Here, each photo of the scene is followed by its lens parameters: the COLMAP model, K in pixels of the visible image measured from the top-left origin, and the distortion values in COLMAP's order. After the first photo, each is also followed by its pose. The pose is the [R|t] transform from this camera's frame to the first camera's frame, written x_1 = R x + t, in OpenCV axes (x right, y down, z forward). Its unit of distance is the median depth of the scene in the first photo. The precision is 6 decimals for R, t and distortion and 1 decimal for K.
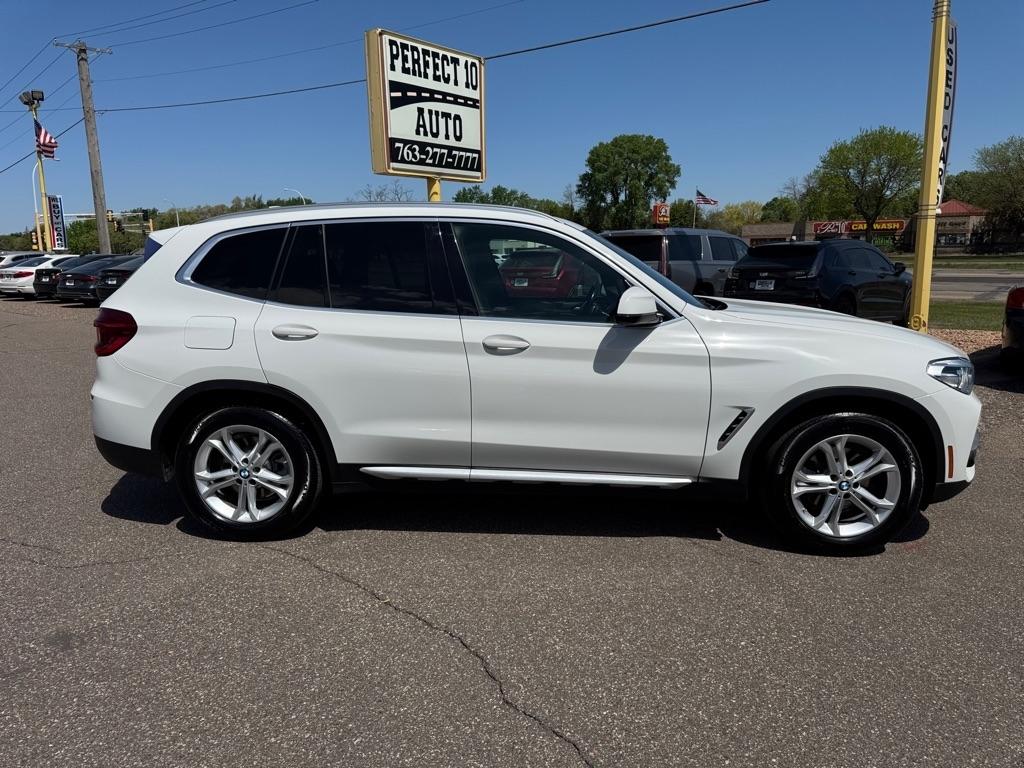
lens RADIAL K [[730.1, 0, 512.0], [0, 730.1, 384.0], [0, 0, 1]] dist [0.082217, -0.108235]
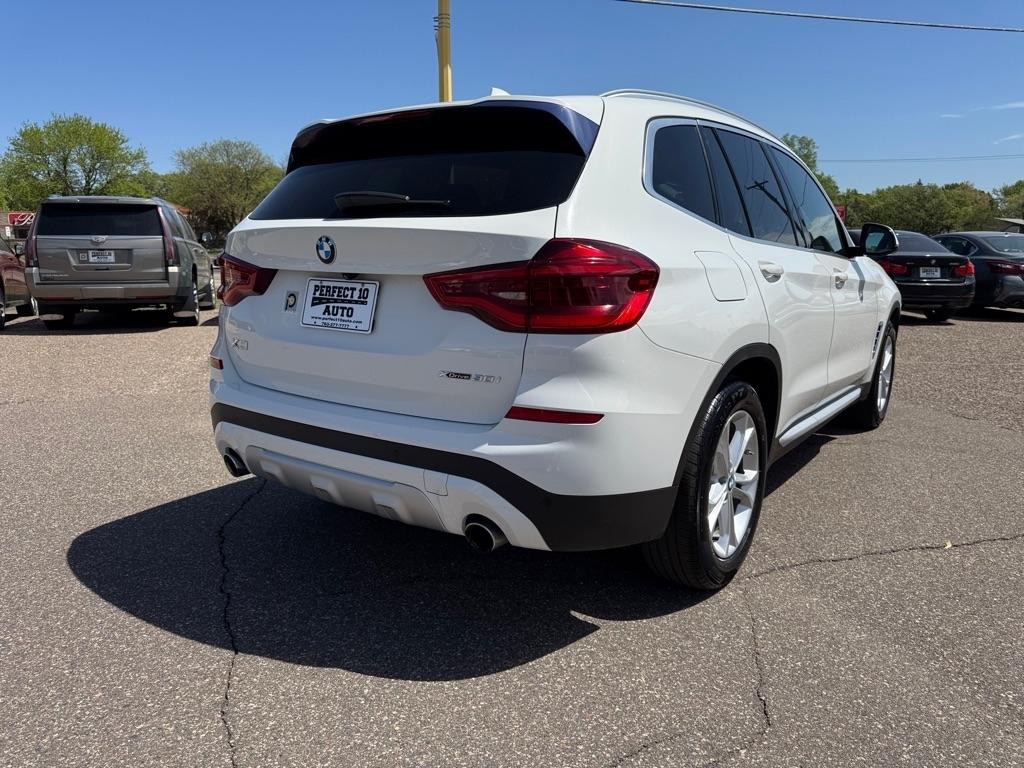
lens RADIAL K [[730.1, 0, 512.0], [0, 730.1, 384.0], [0, 0, 1]] dist [0.082217, -0.108235]
pose [[0.525001, -0.144247, 0.838789, -0.261778], [0.142559, 0.986514, 0.080424, -0.013451], [-0.839077, 0.077354, 0.538485, 0.204190]]
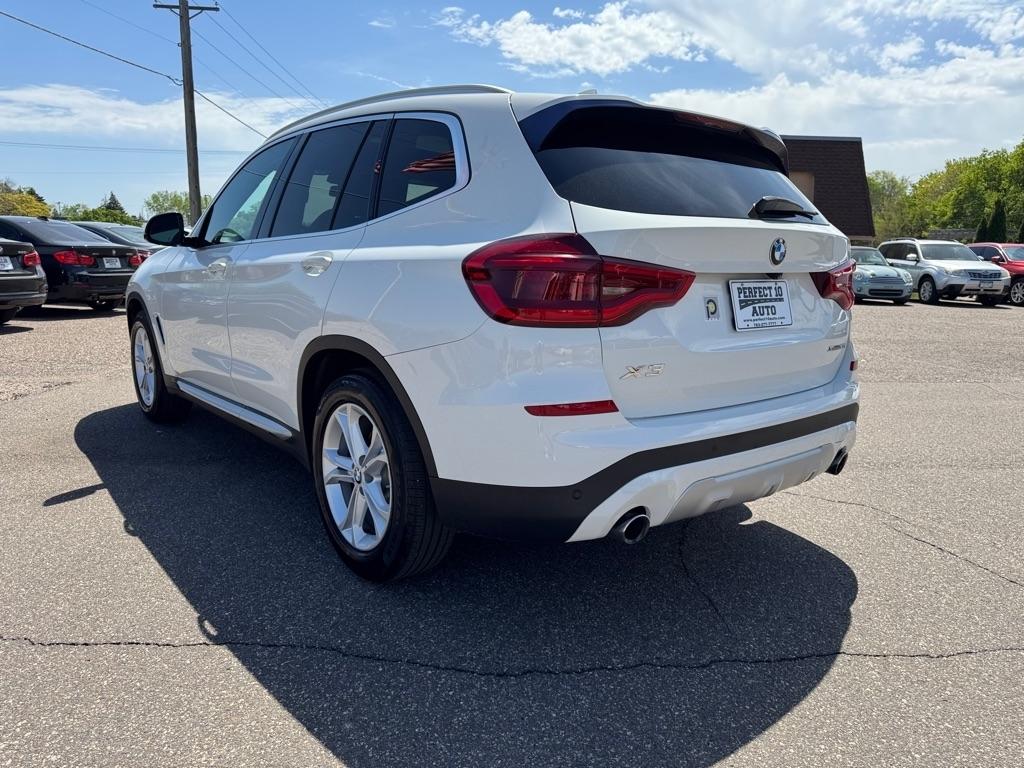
lens RADIAL K [[745.6, 0, 511.0], [0, 745.6, 391.1], [0, 0, 1]] dist [0.008320, -0.002777]
pose [[-0.673858, -0.142760, 0.724938, -0.232162], [0.123165, 0.945724, 0.300726, -0.059088], [-0.728523, 0.291933, -0.619701, 0.455924]]
